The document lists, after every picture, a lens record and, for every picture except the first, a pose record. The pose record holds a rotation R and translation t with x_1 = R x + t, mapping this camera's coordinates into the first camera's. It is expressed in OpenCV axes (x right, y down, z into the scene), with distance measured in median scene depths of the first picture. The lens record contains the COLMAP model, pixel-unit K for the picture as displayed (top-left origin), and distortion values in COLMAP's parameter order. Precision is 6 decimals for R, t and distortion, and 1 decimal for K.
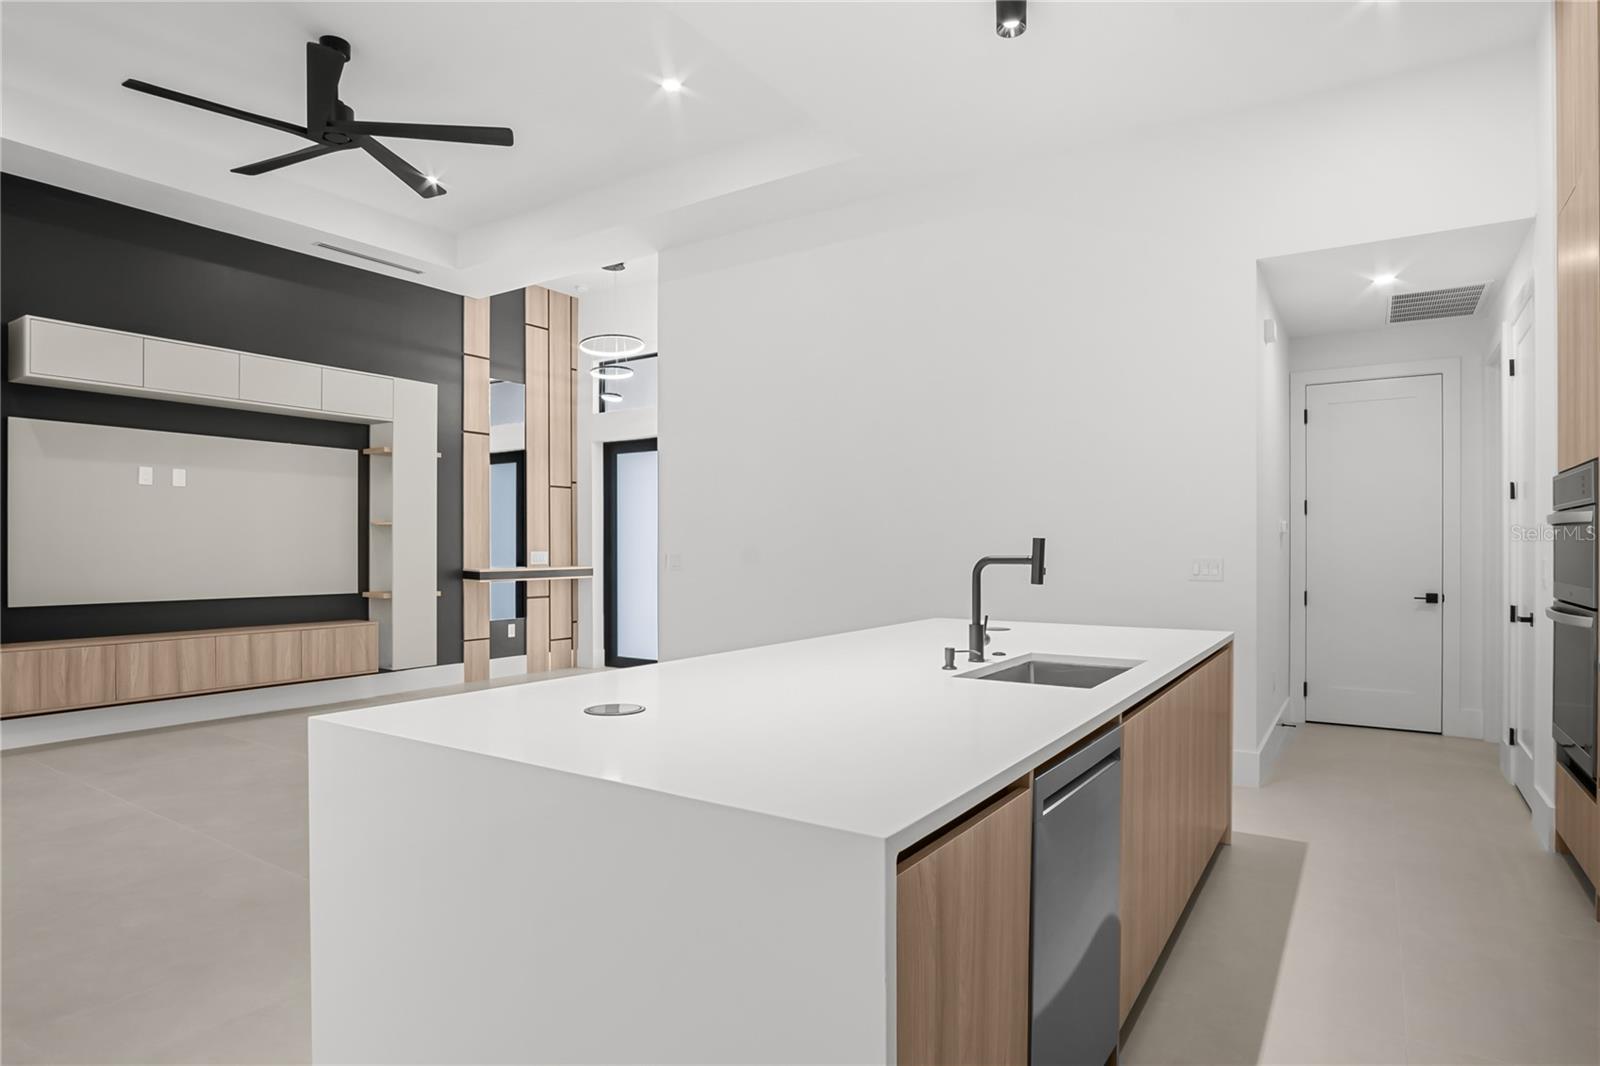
lens RADIAL K [[867.2, 0, 789.3], [0, 867.2, 542.6], [0, 0, 1]] dist [-0.028876, 0.005837]
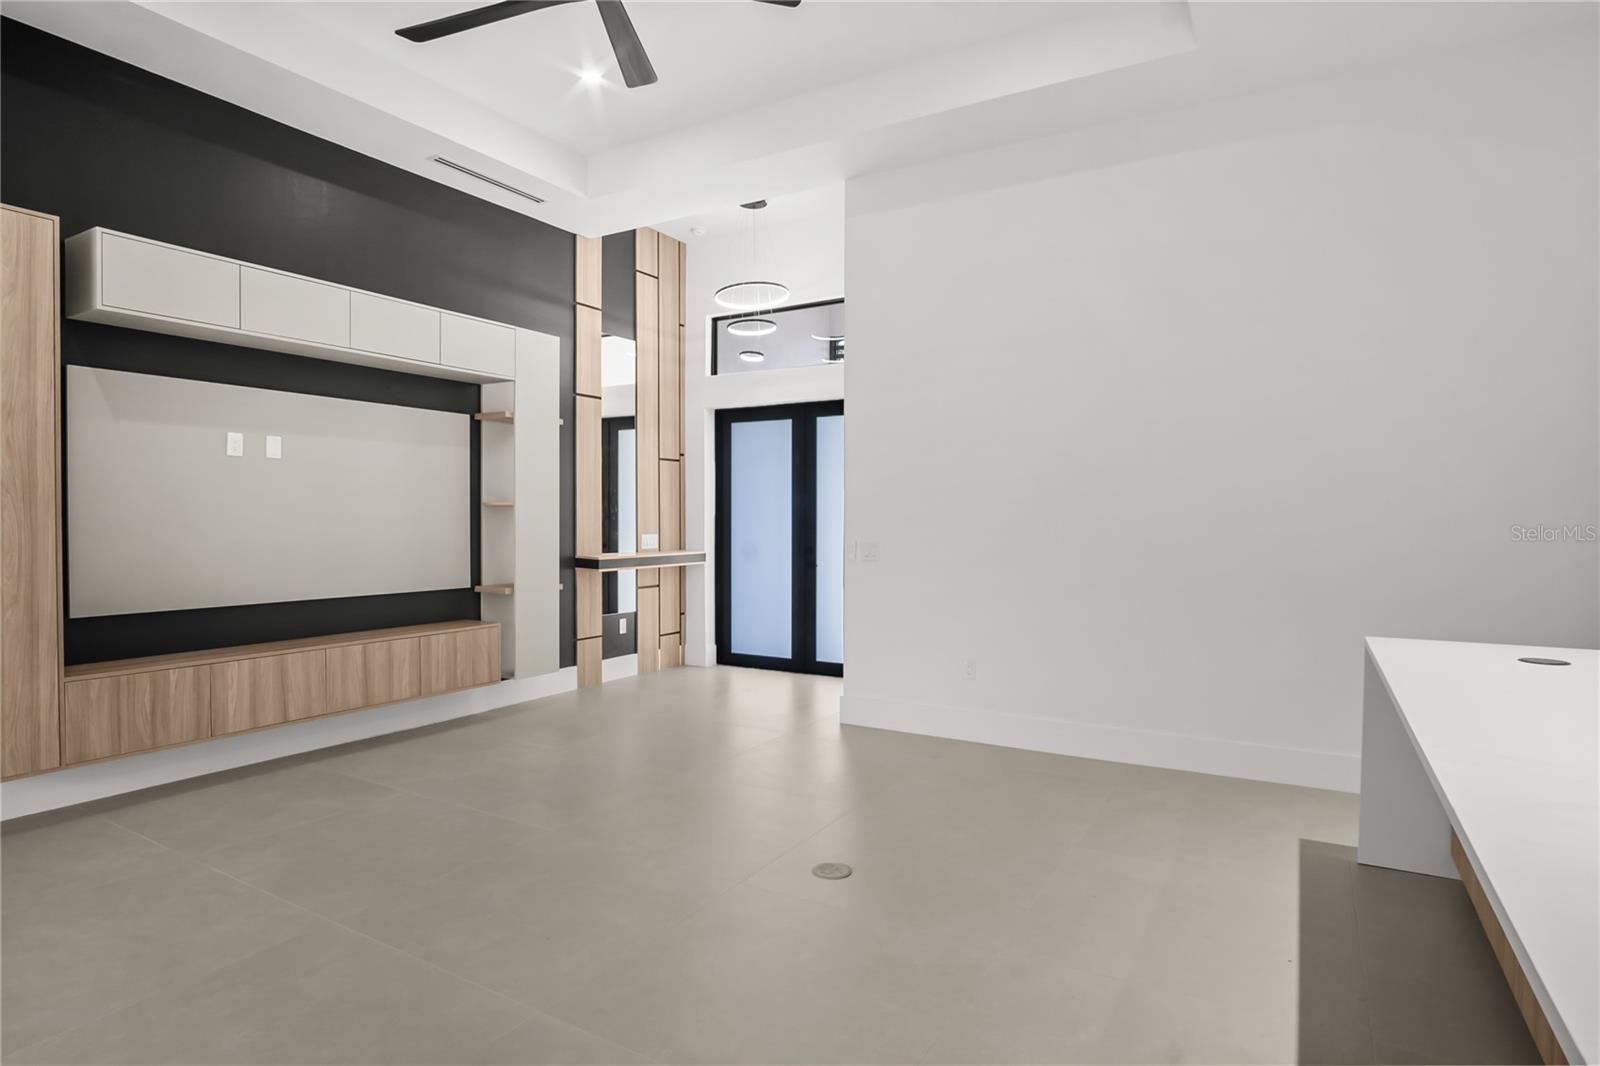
lens RADIAL K [[867.2, 0, 809.9], [0, 867.2, 524.2], [0, 0, 1]] dist [-0.028876, 0.005837]
pose [[0.997190, -0.008316, 0.074446, -0.237078], [0.007867, 0.999949, 0.006319, -0.005158], [-0.074495, -0.005716, 0.997205, 0.149501]]
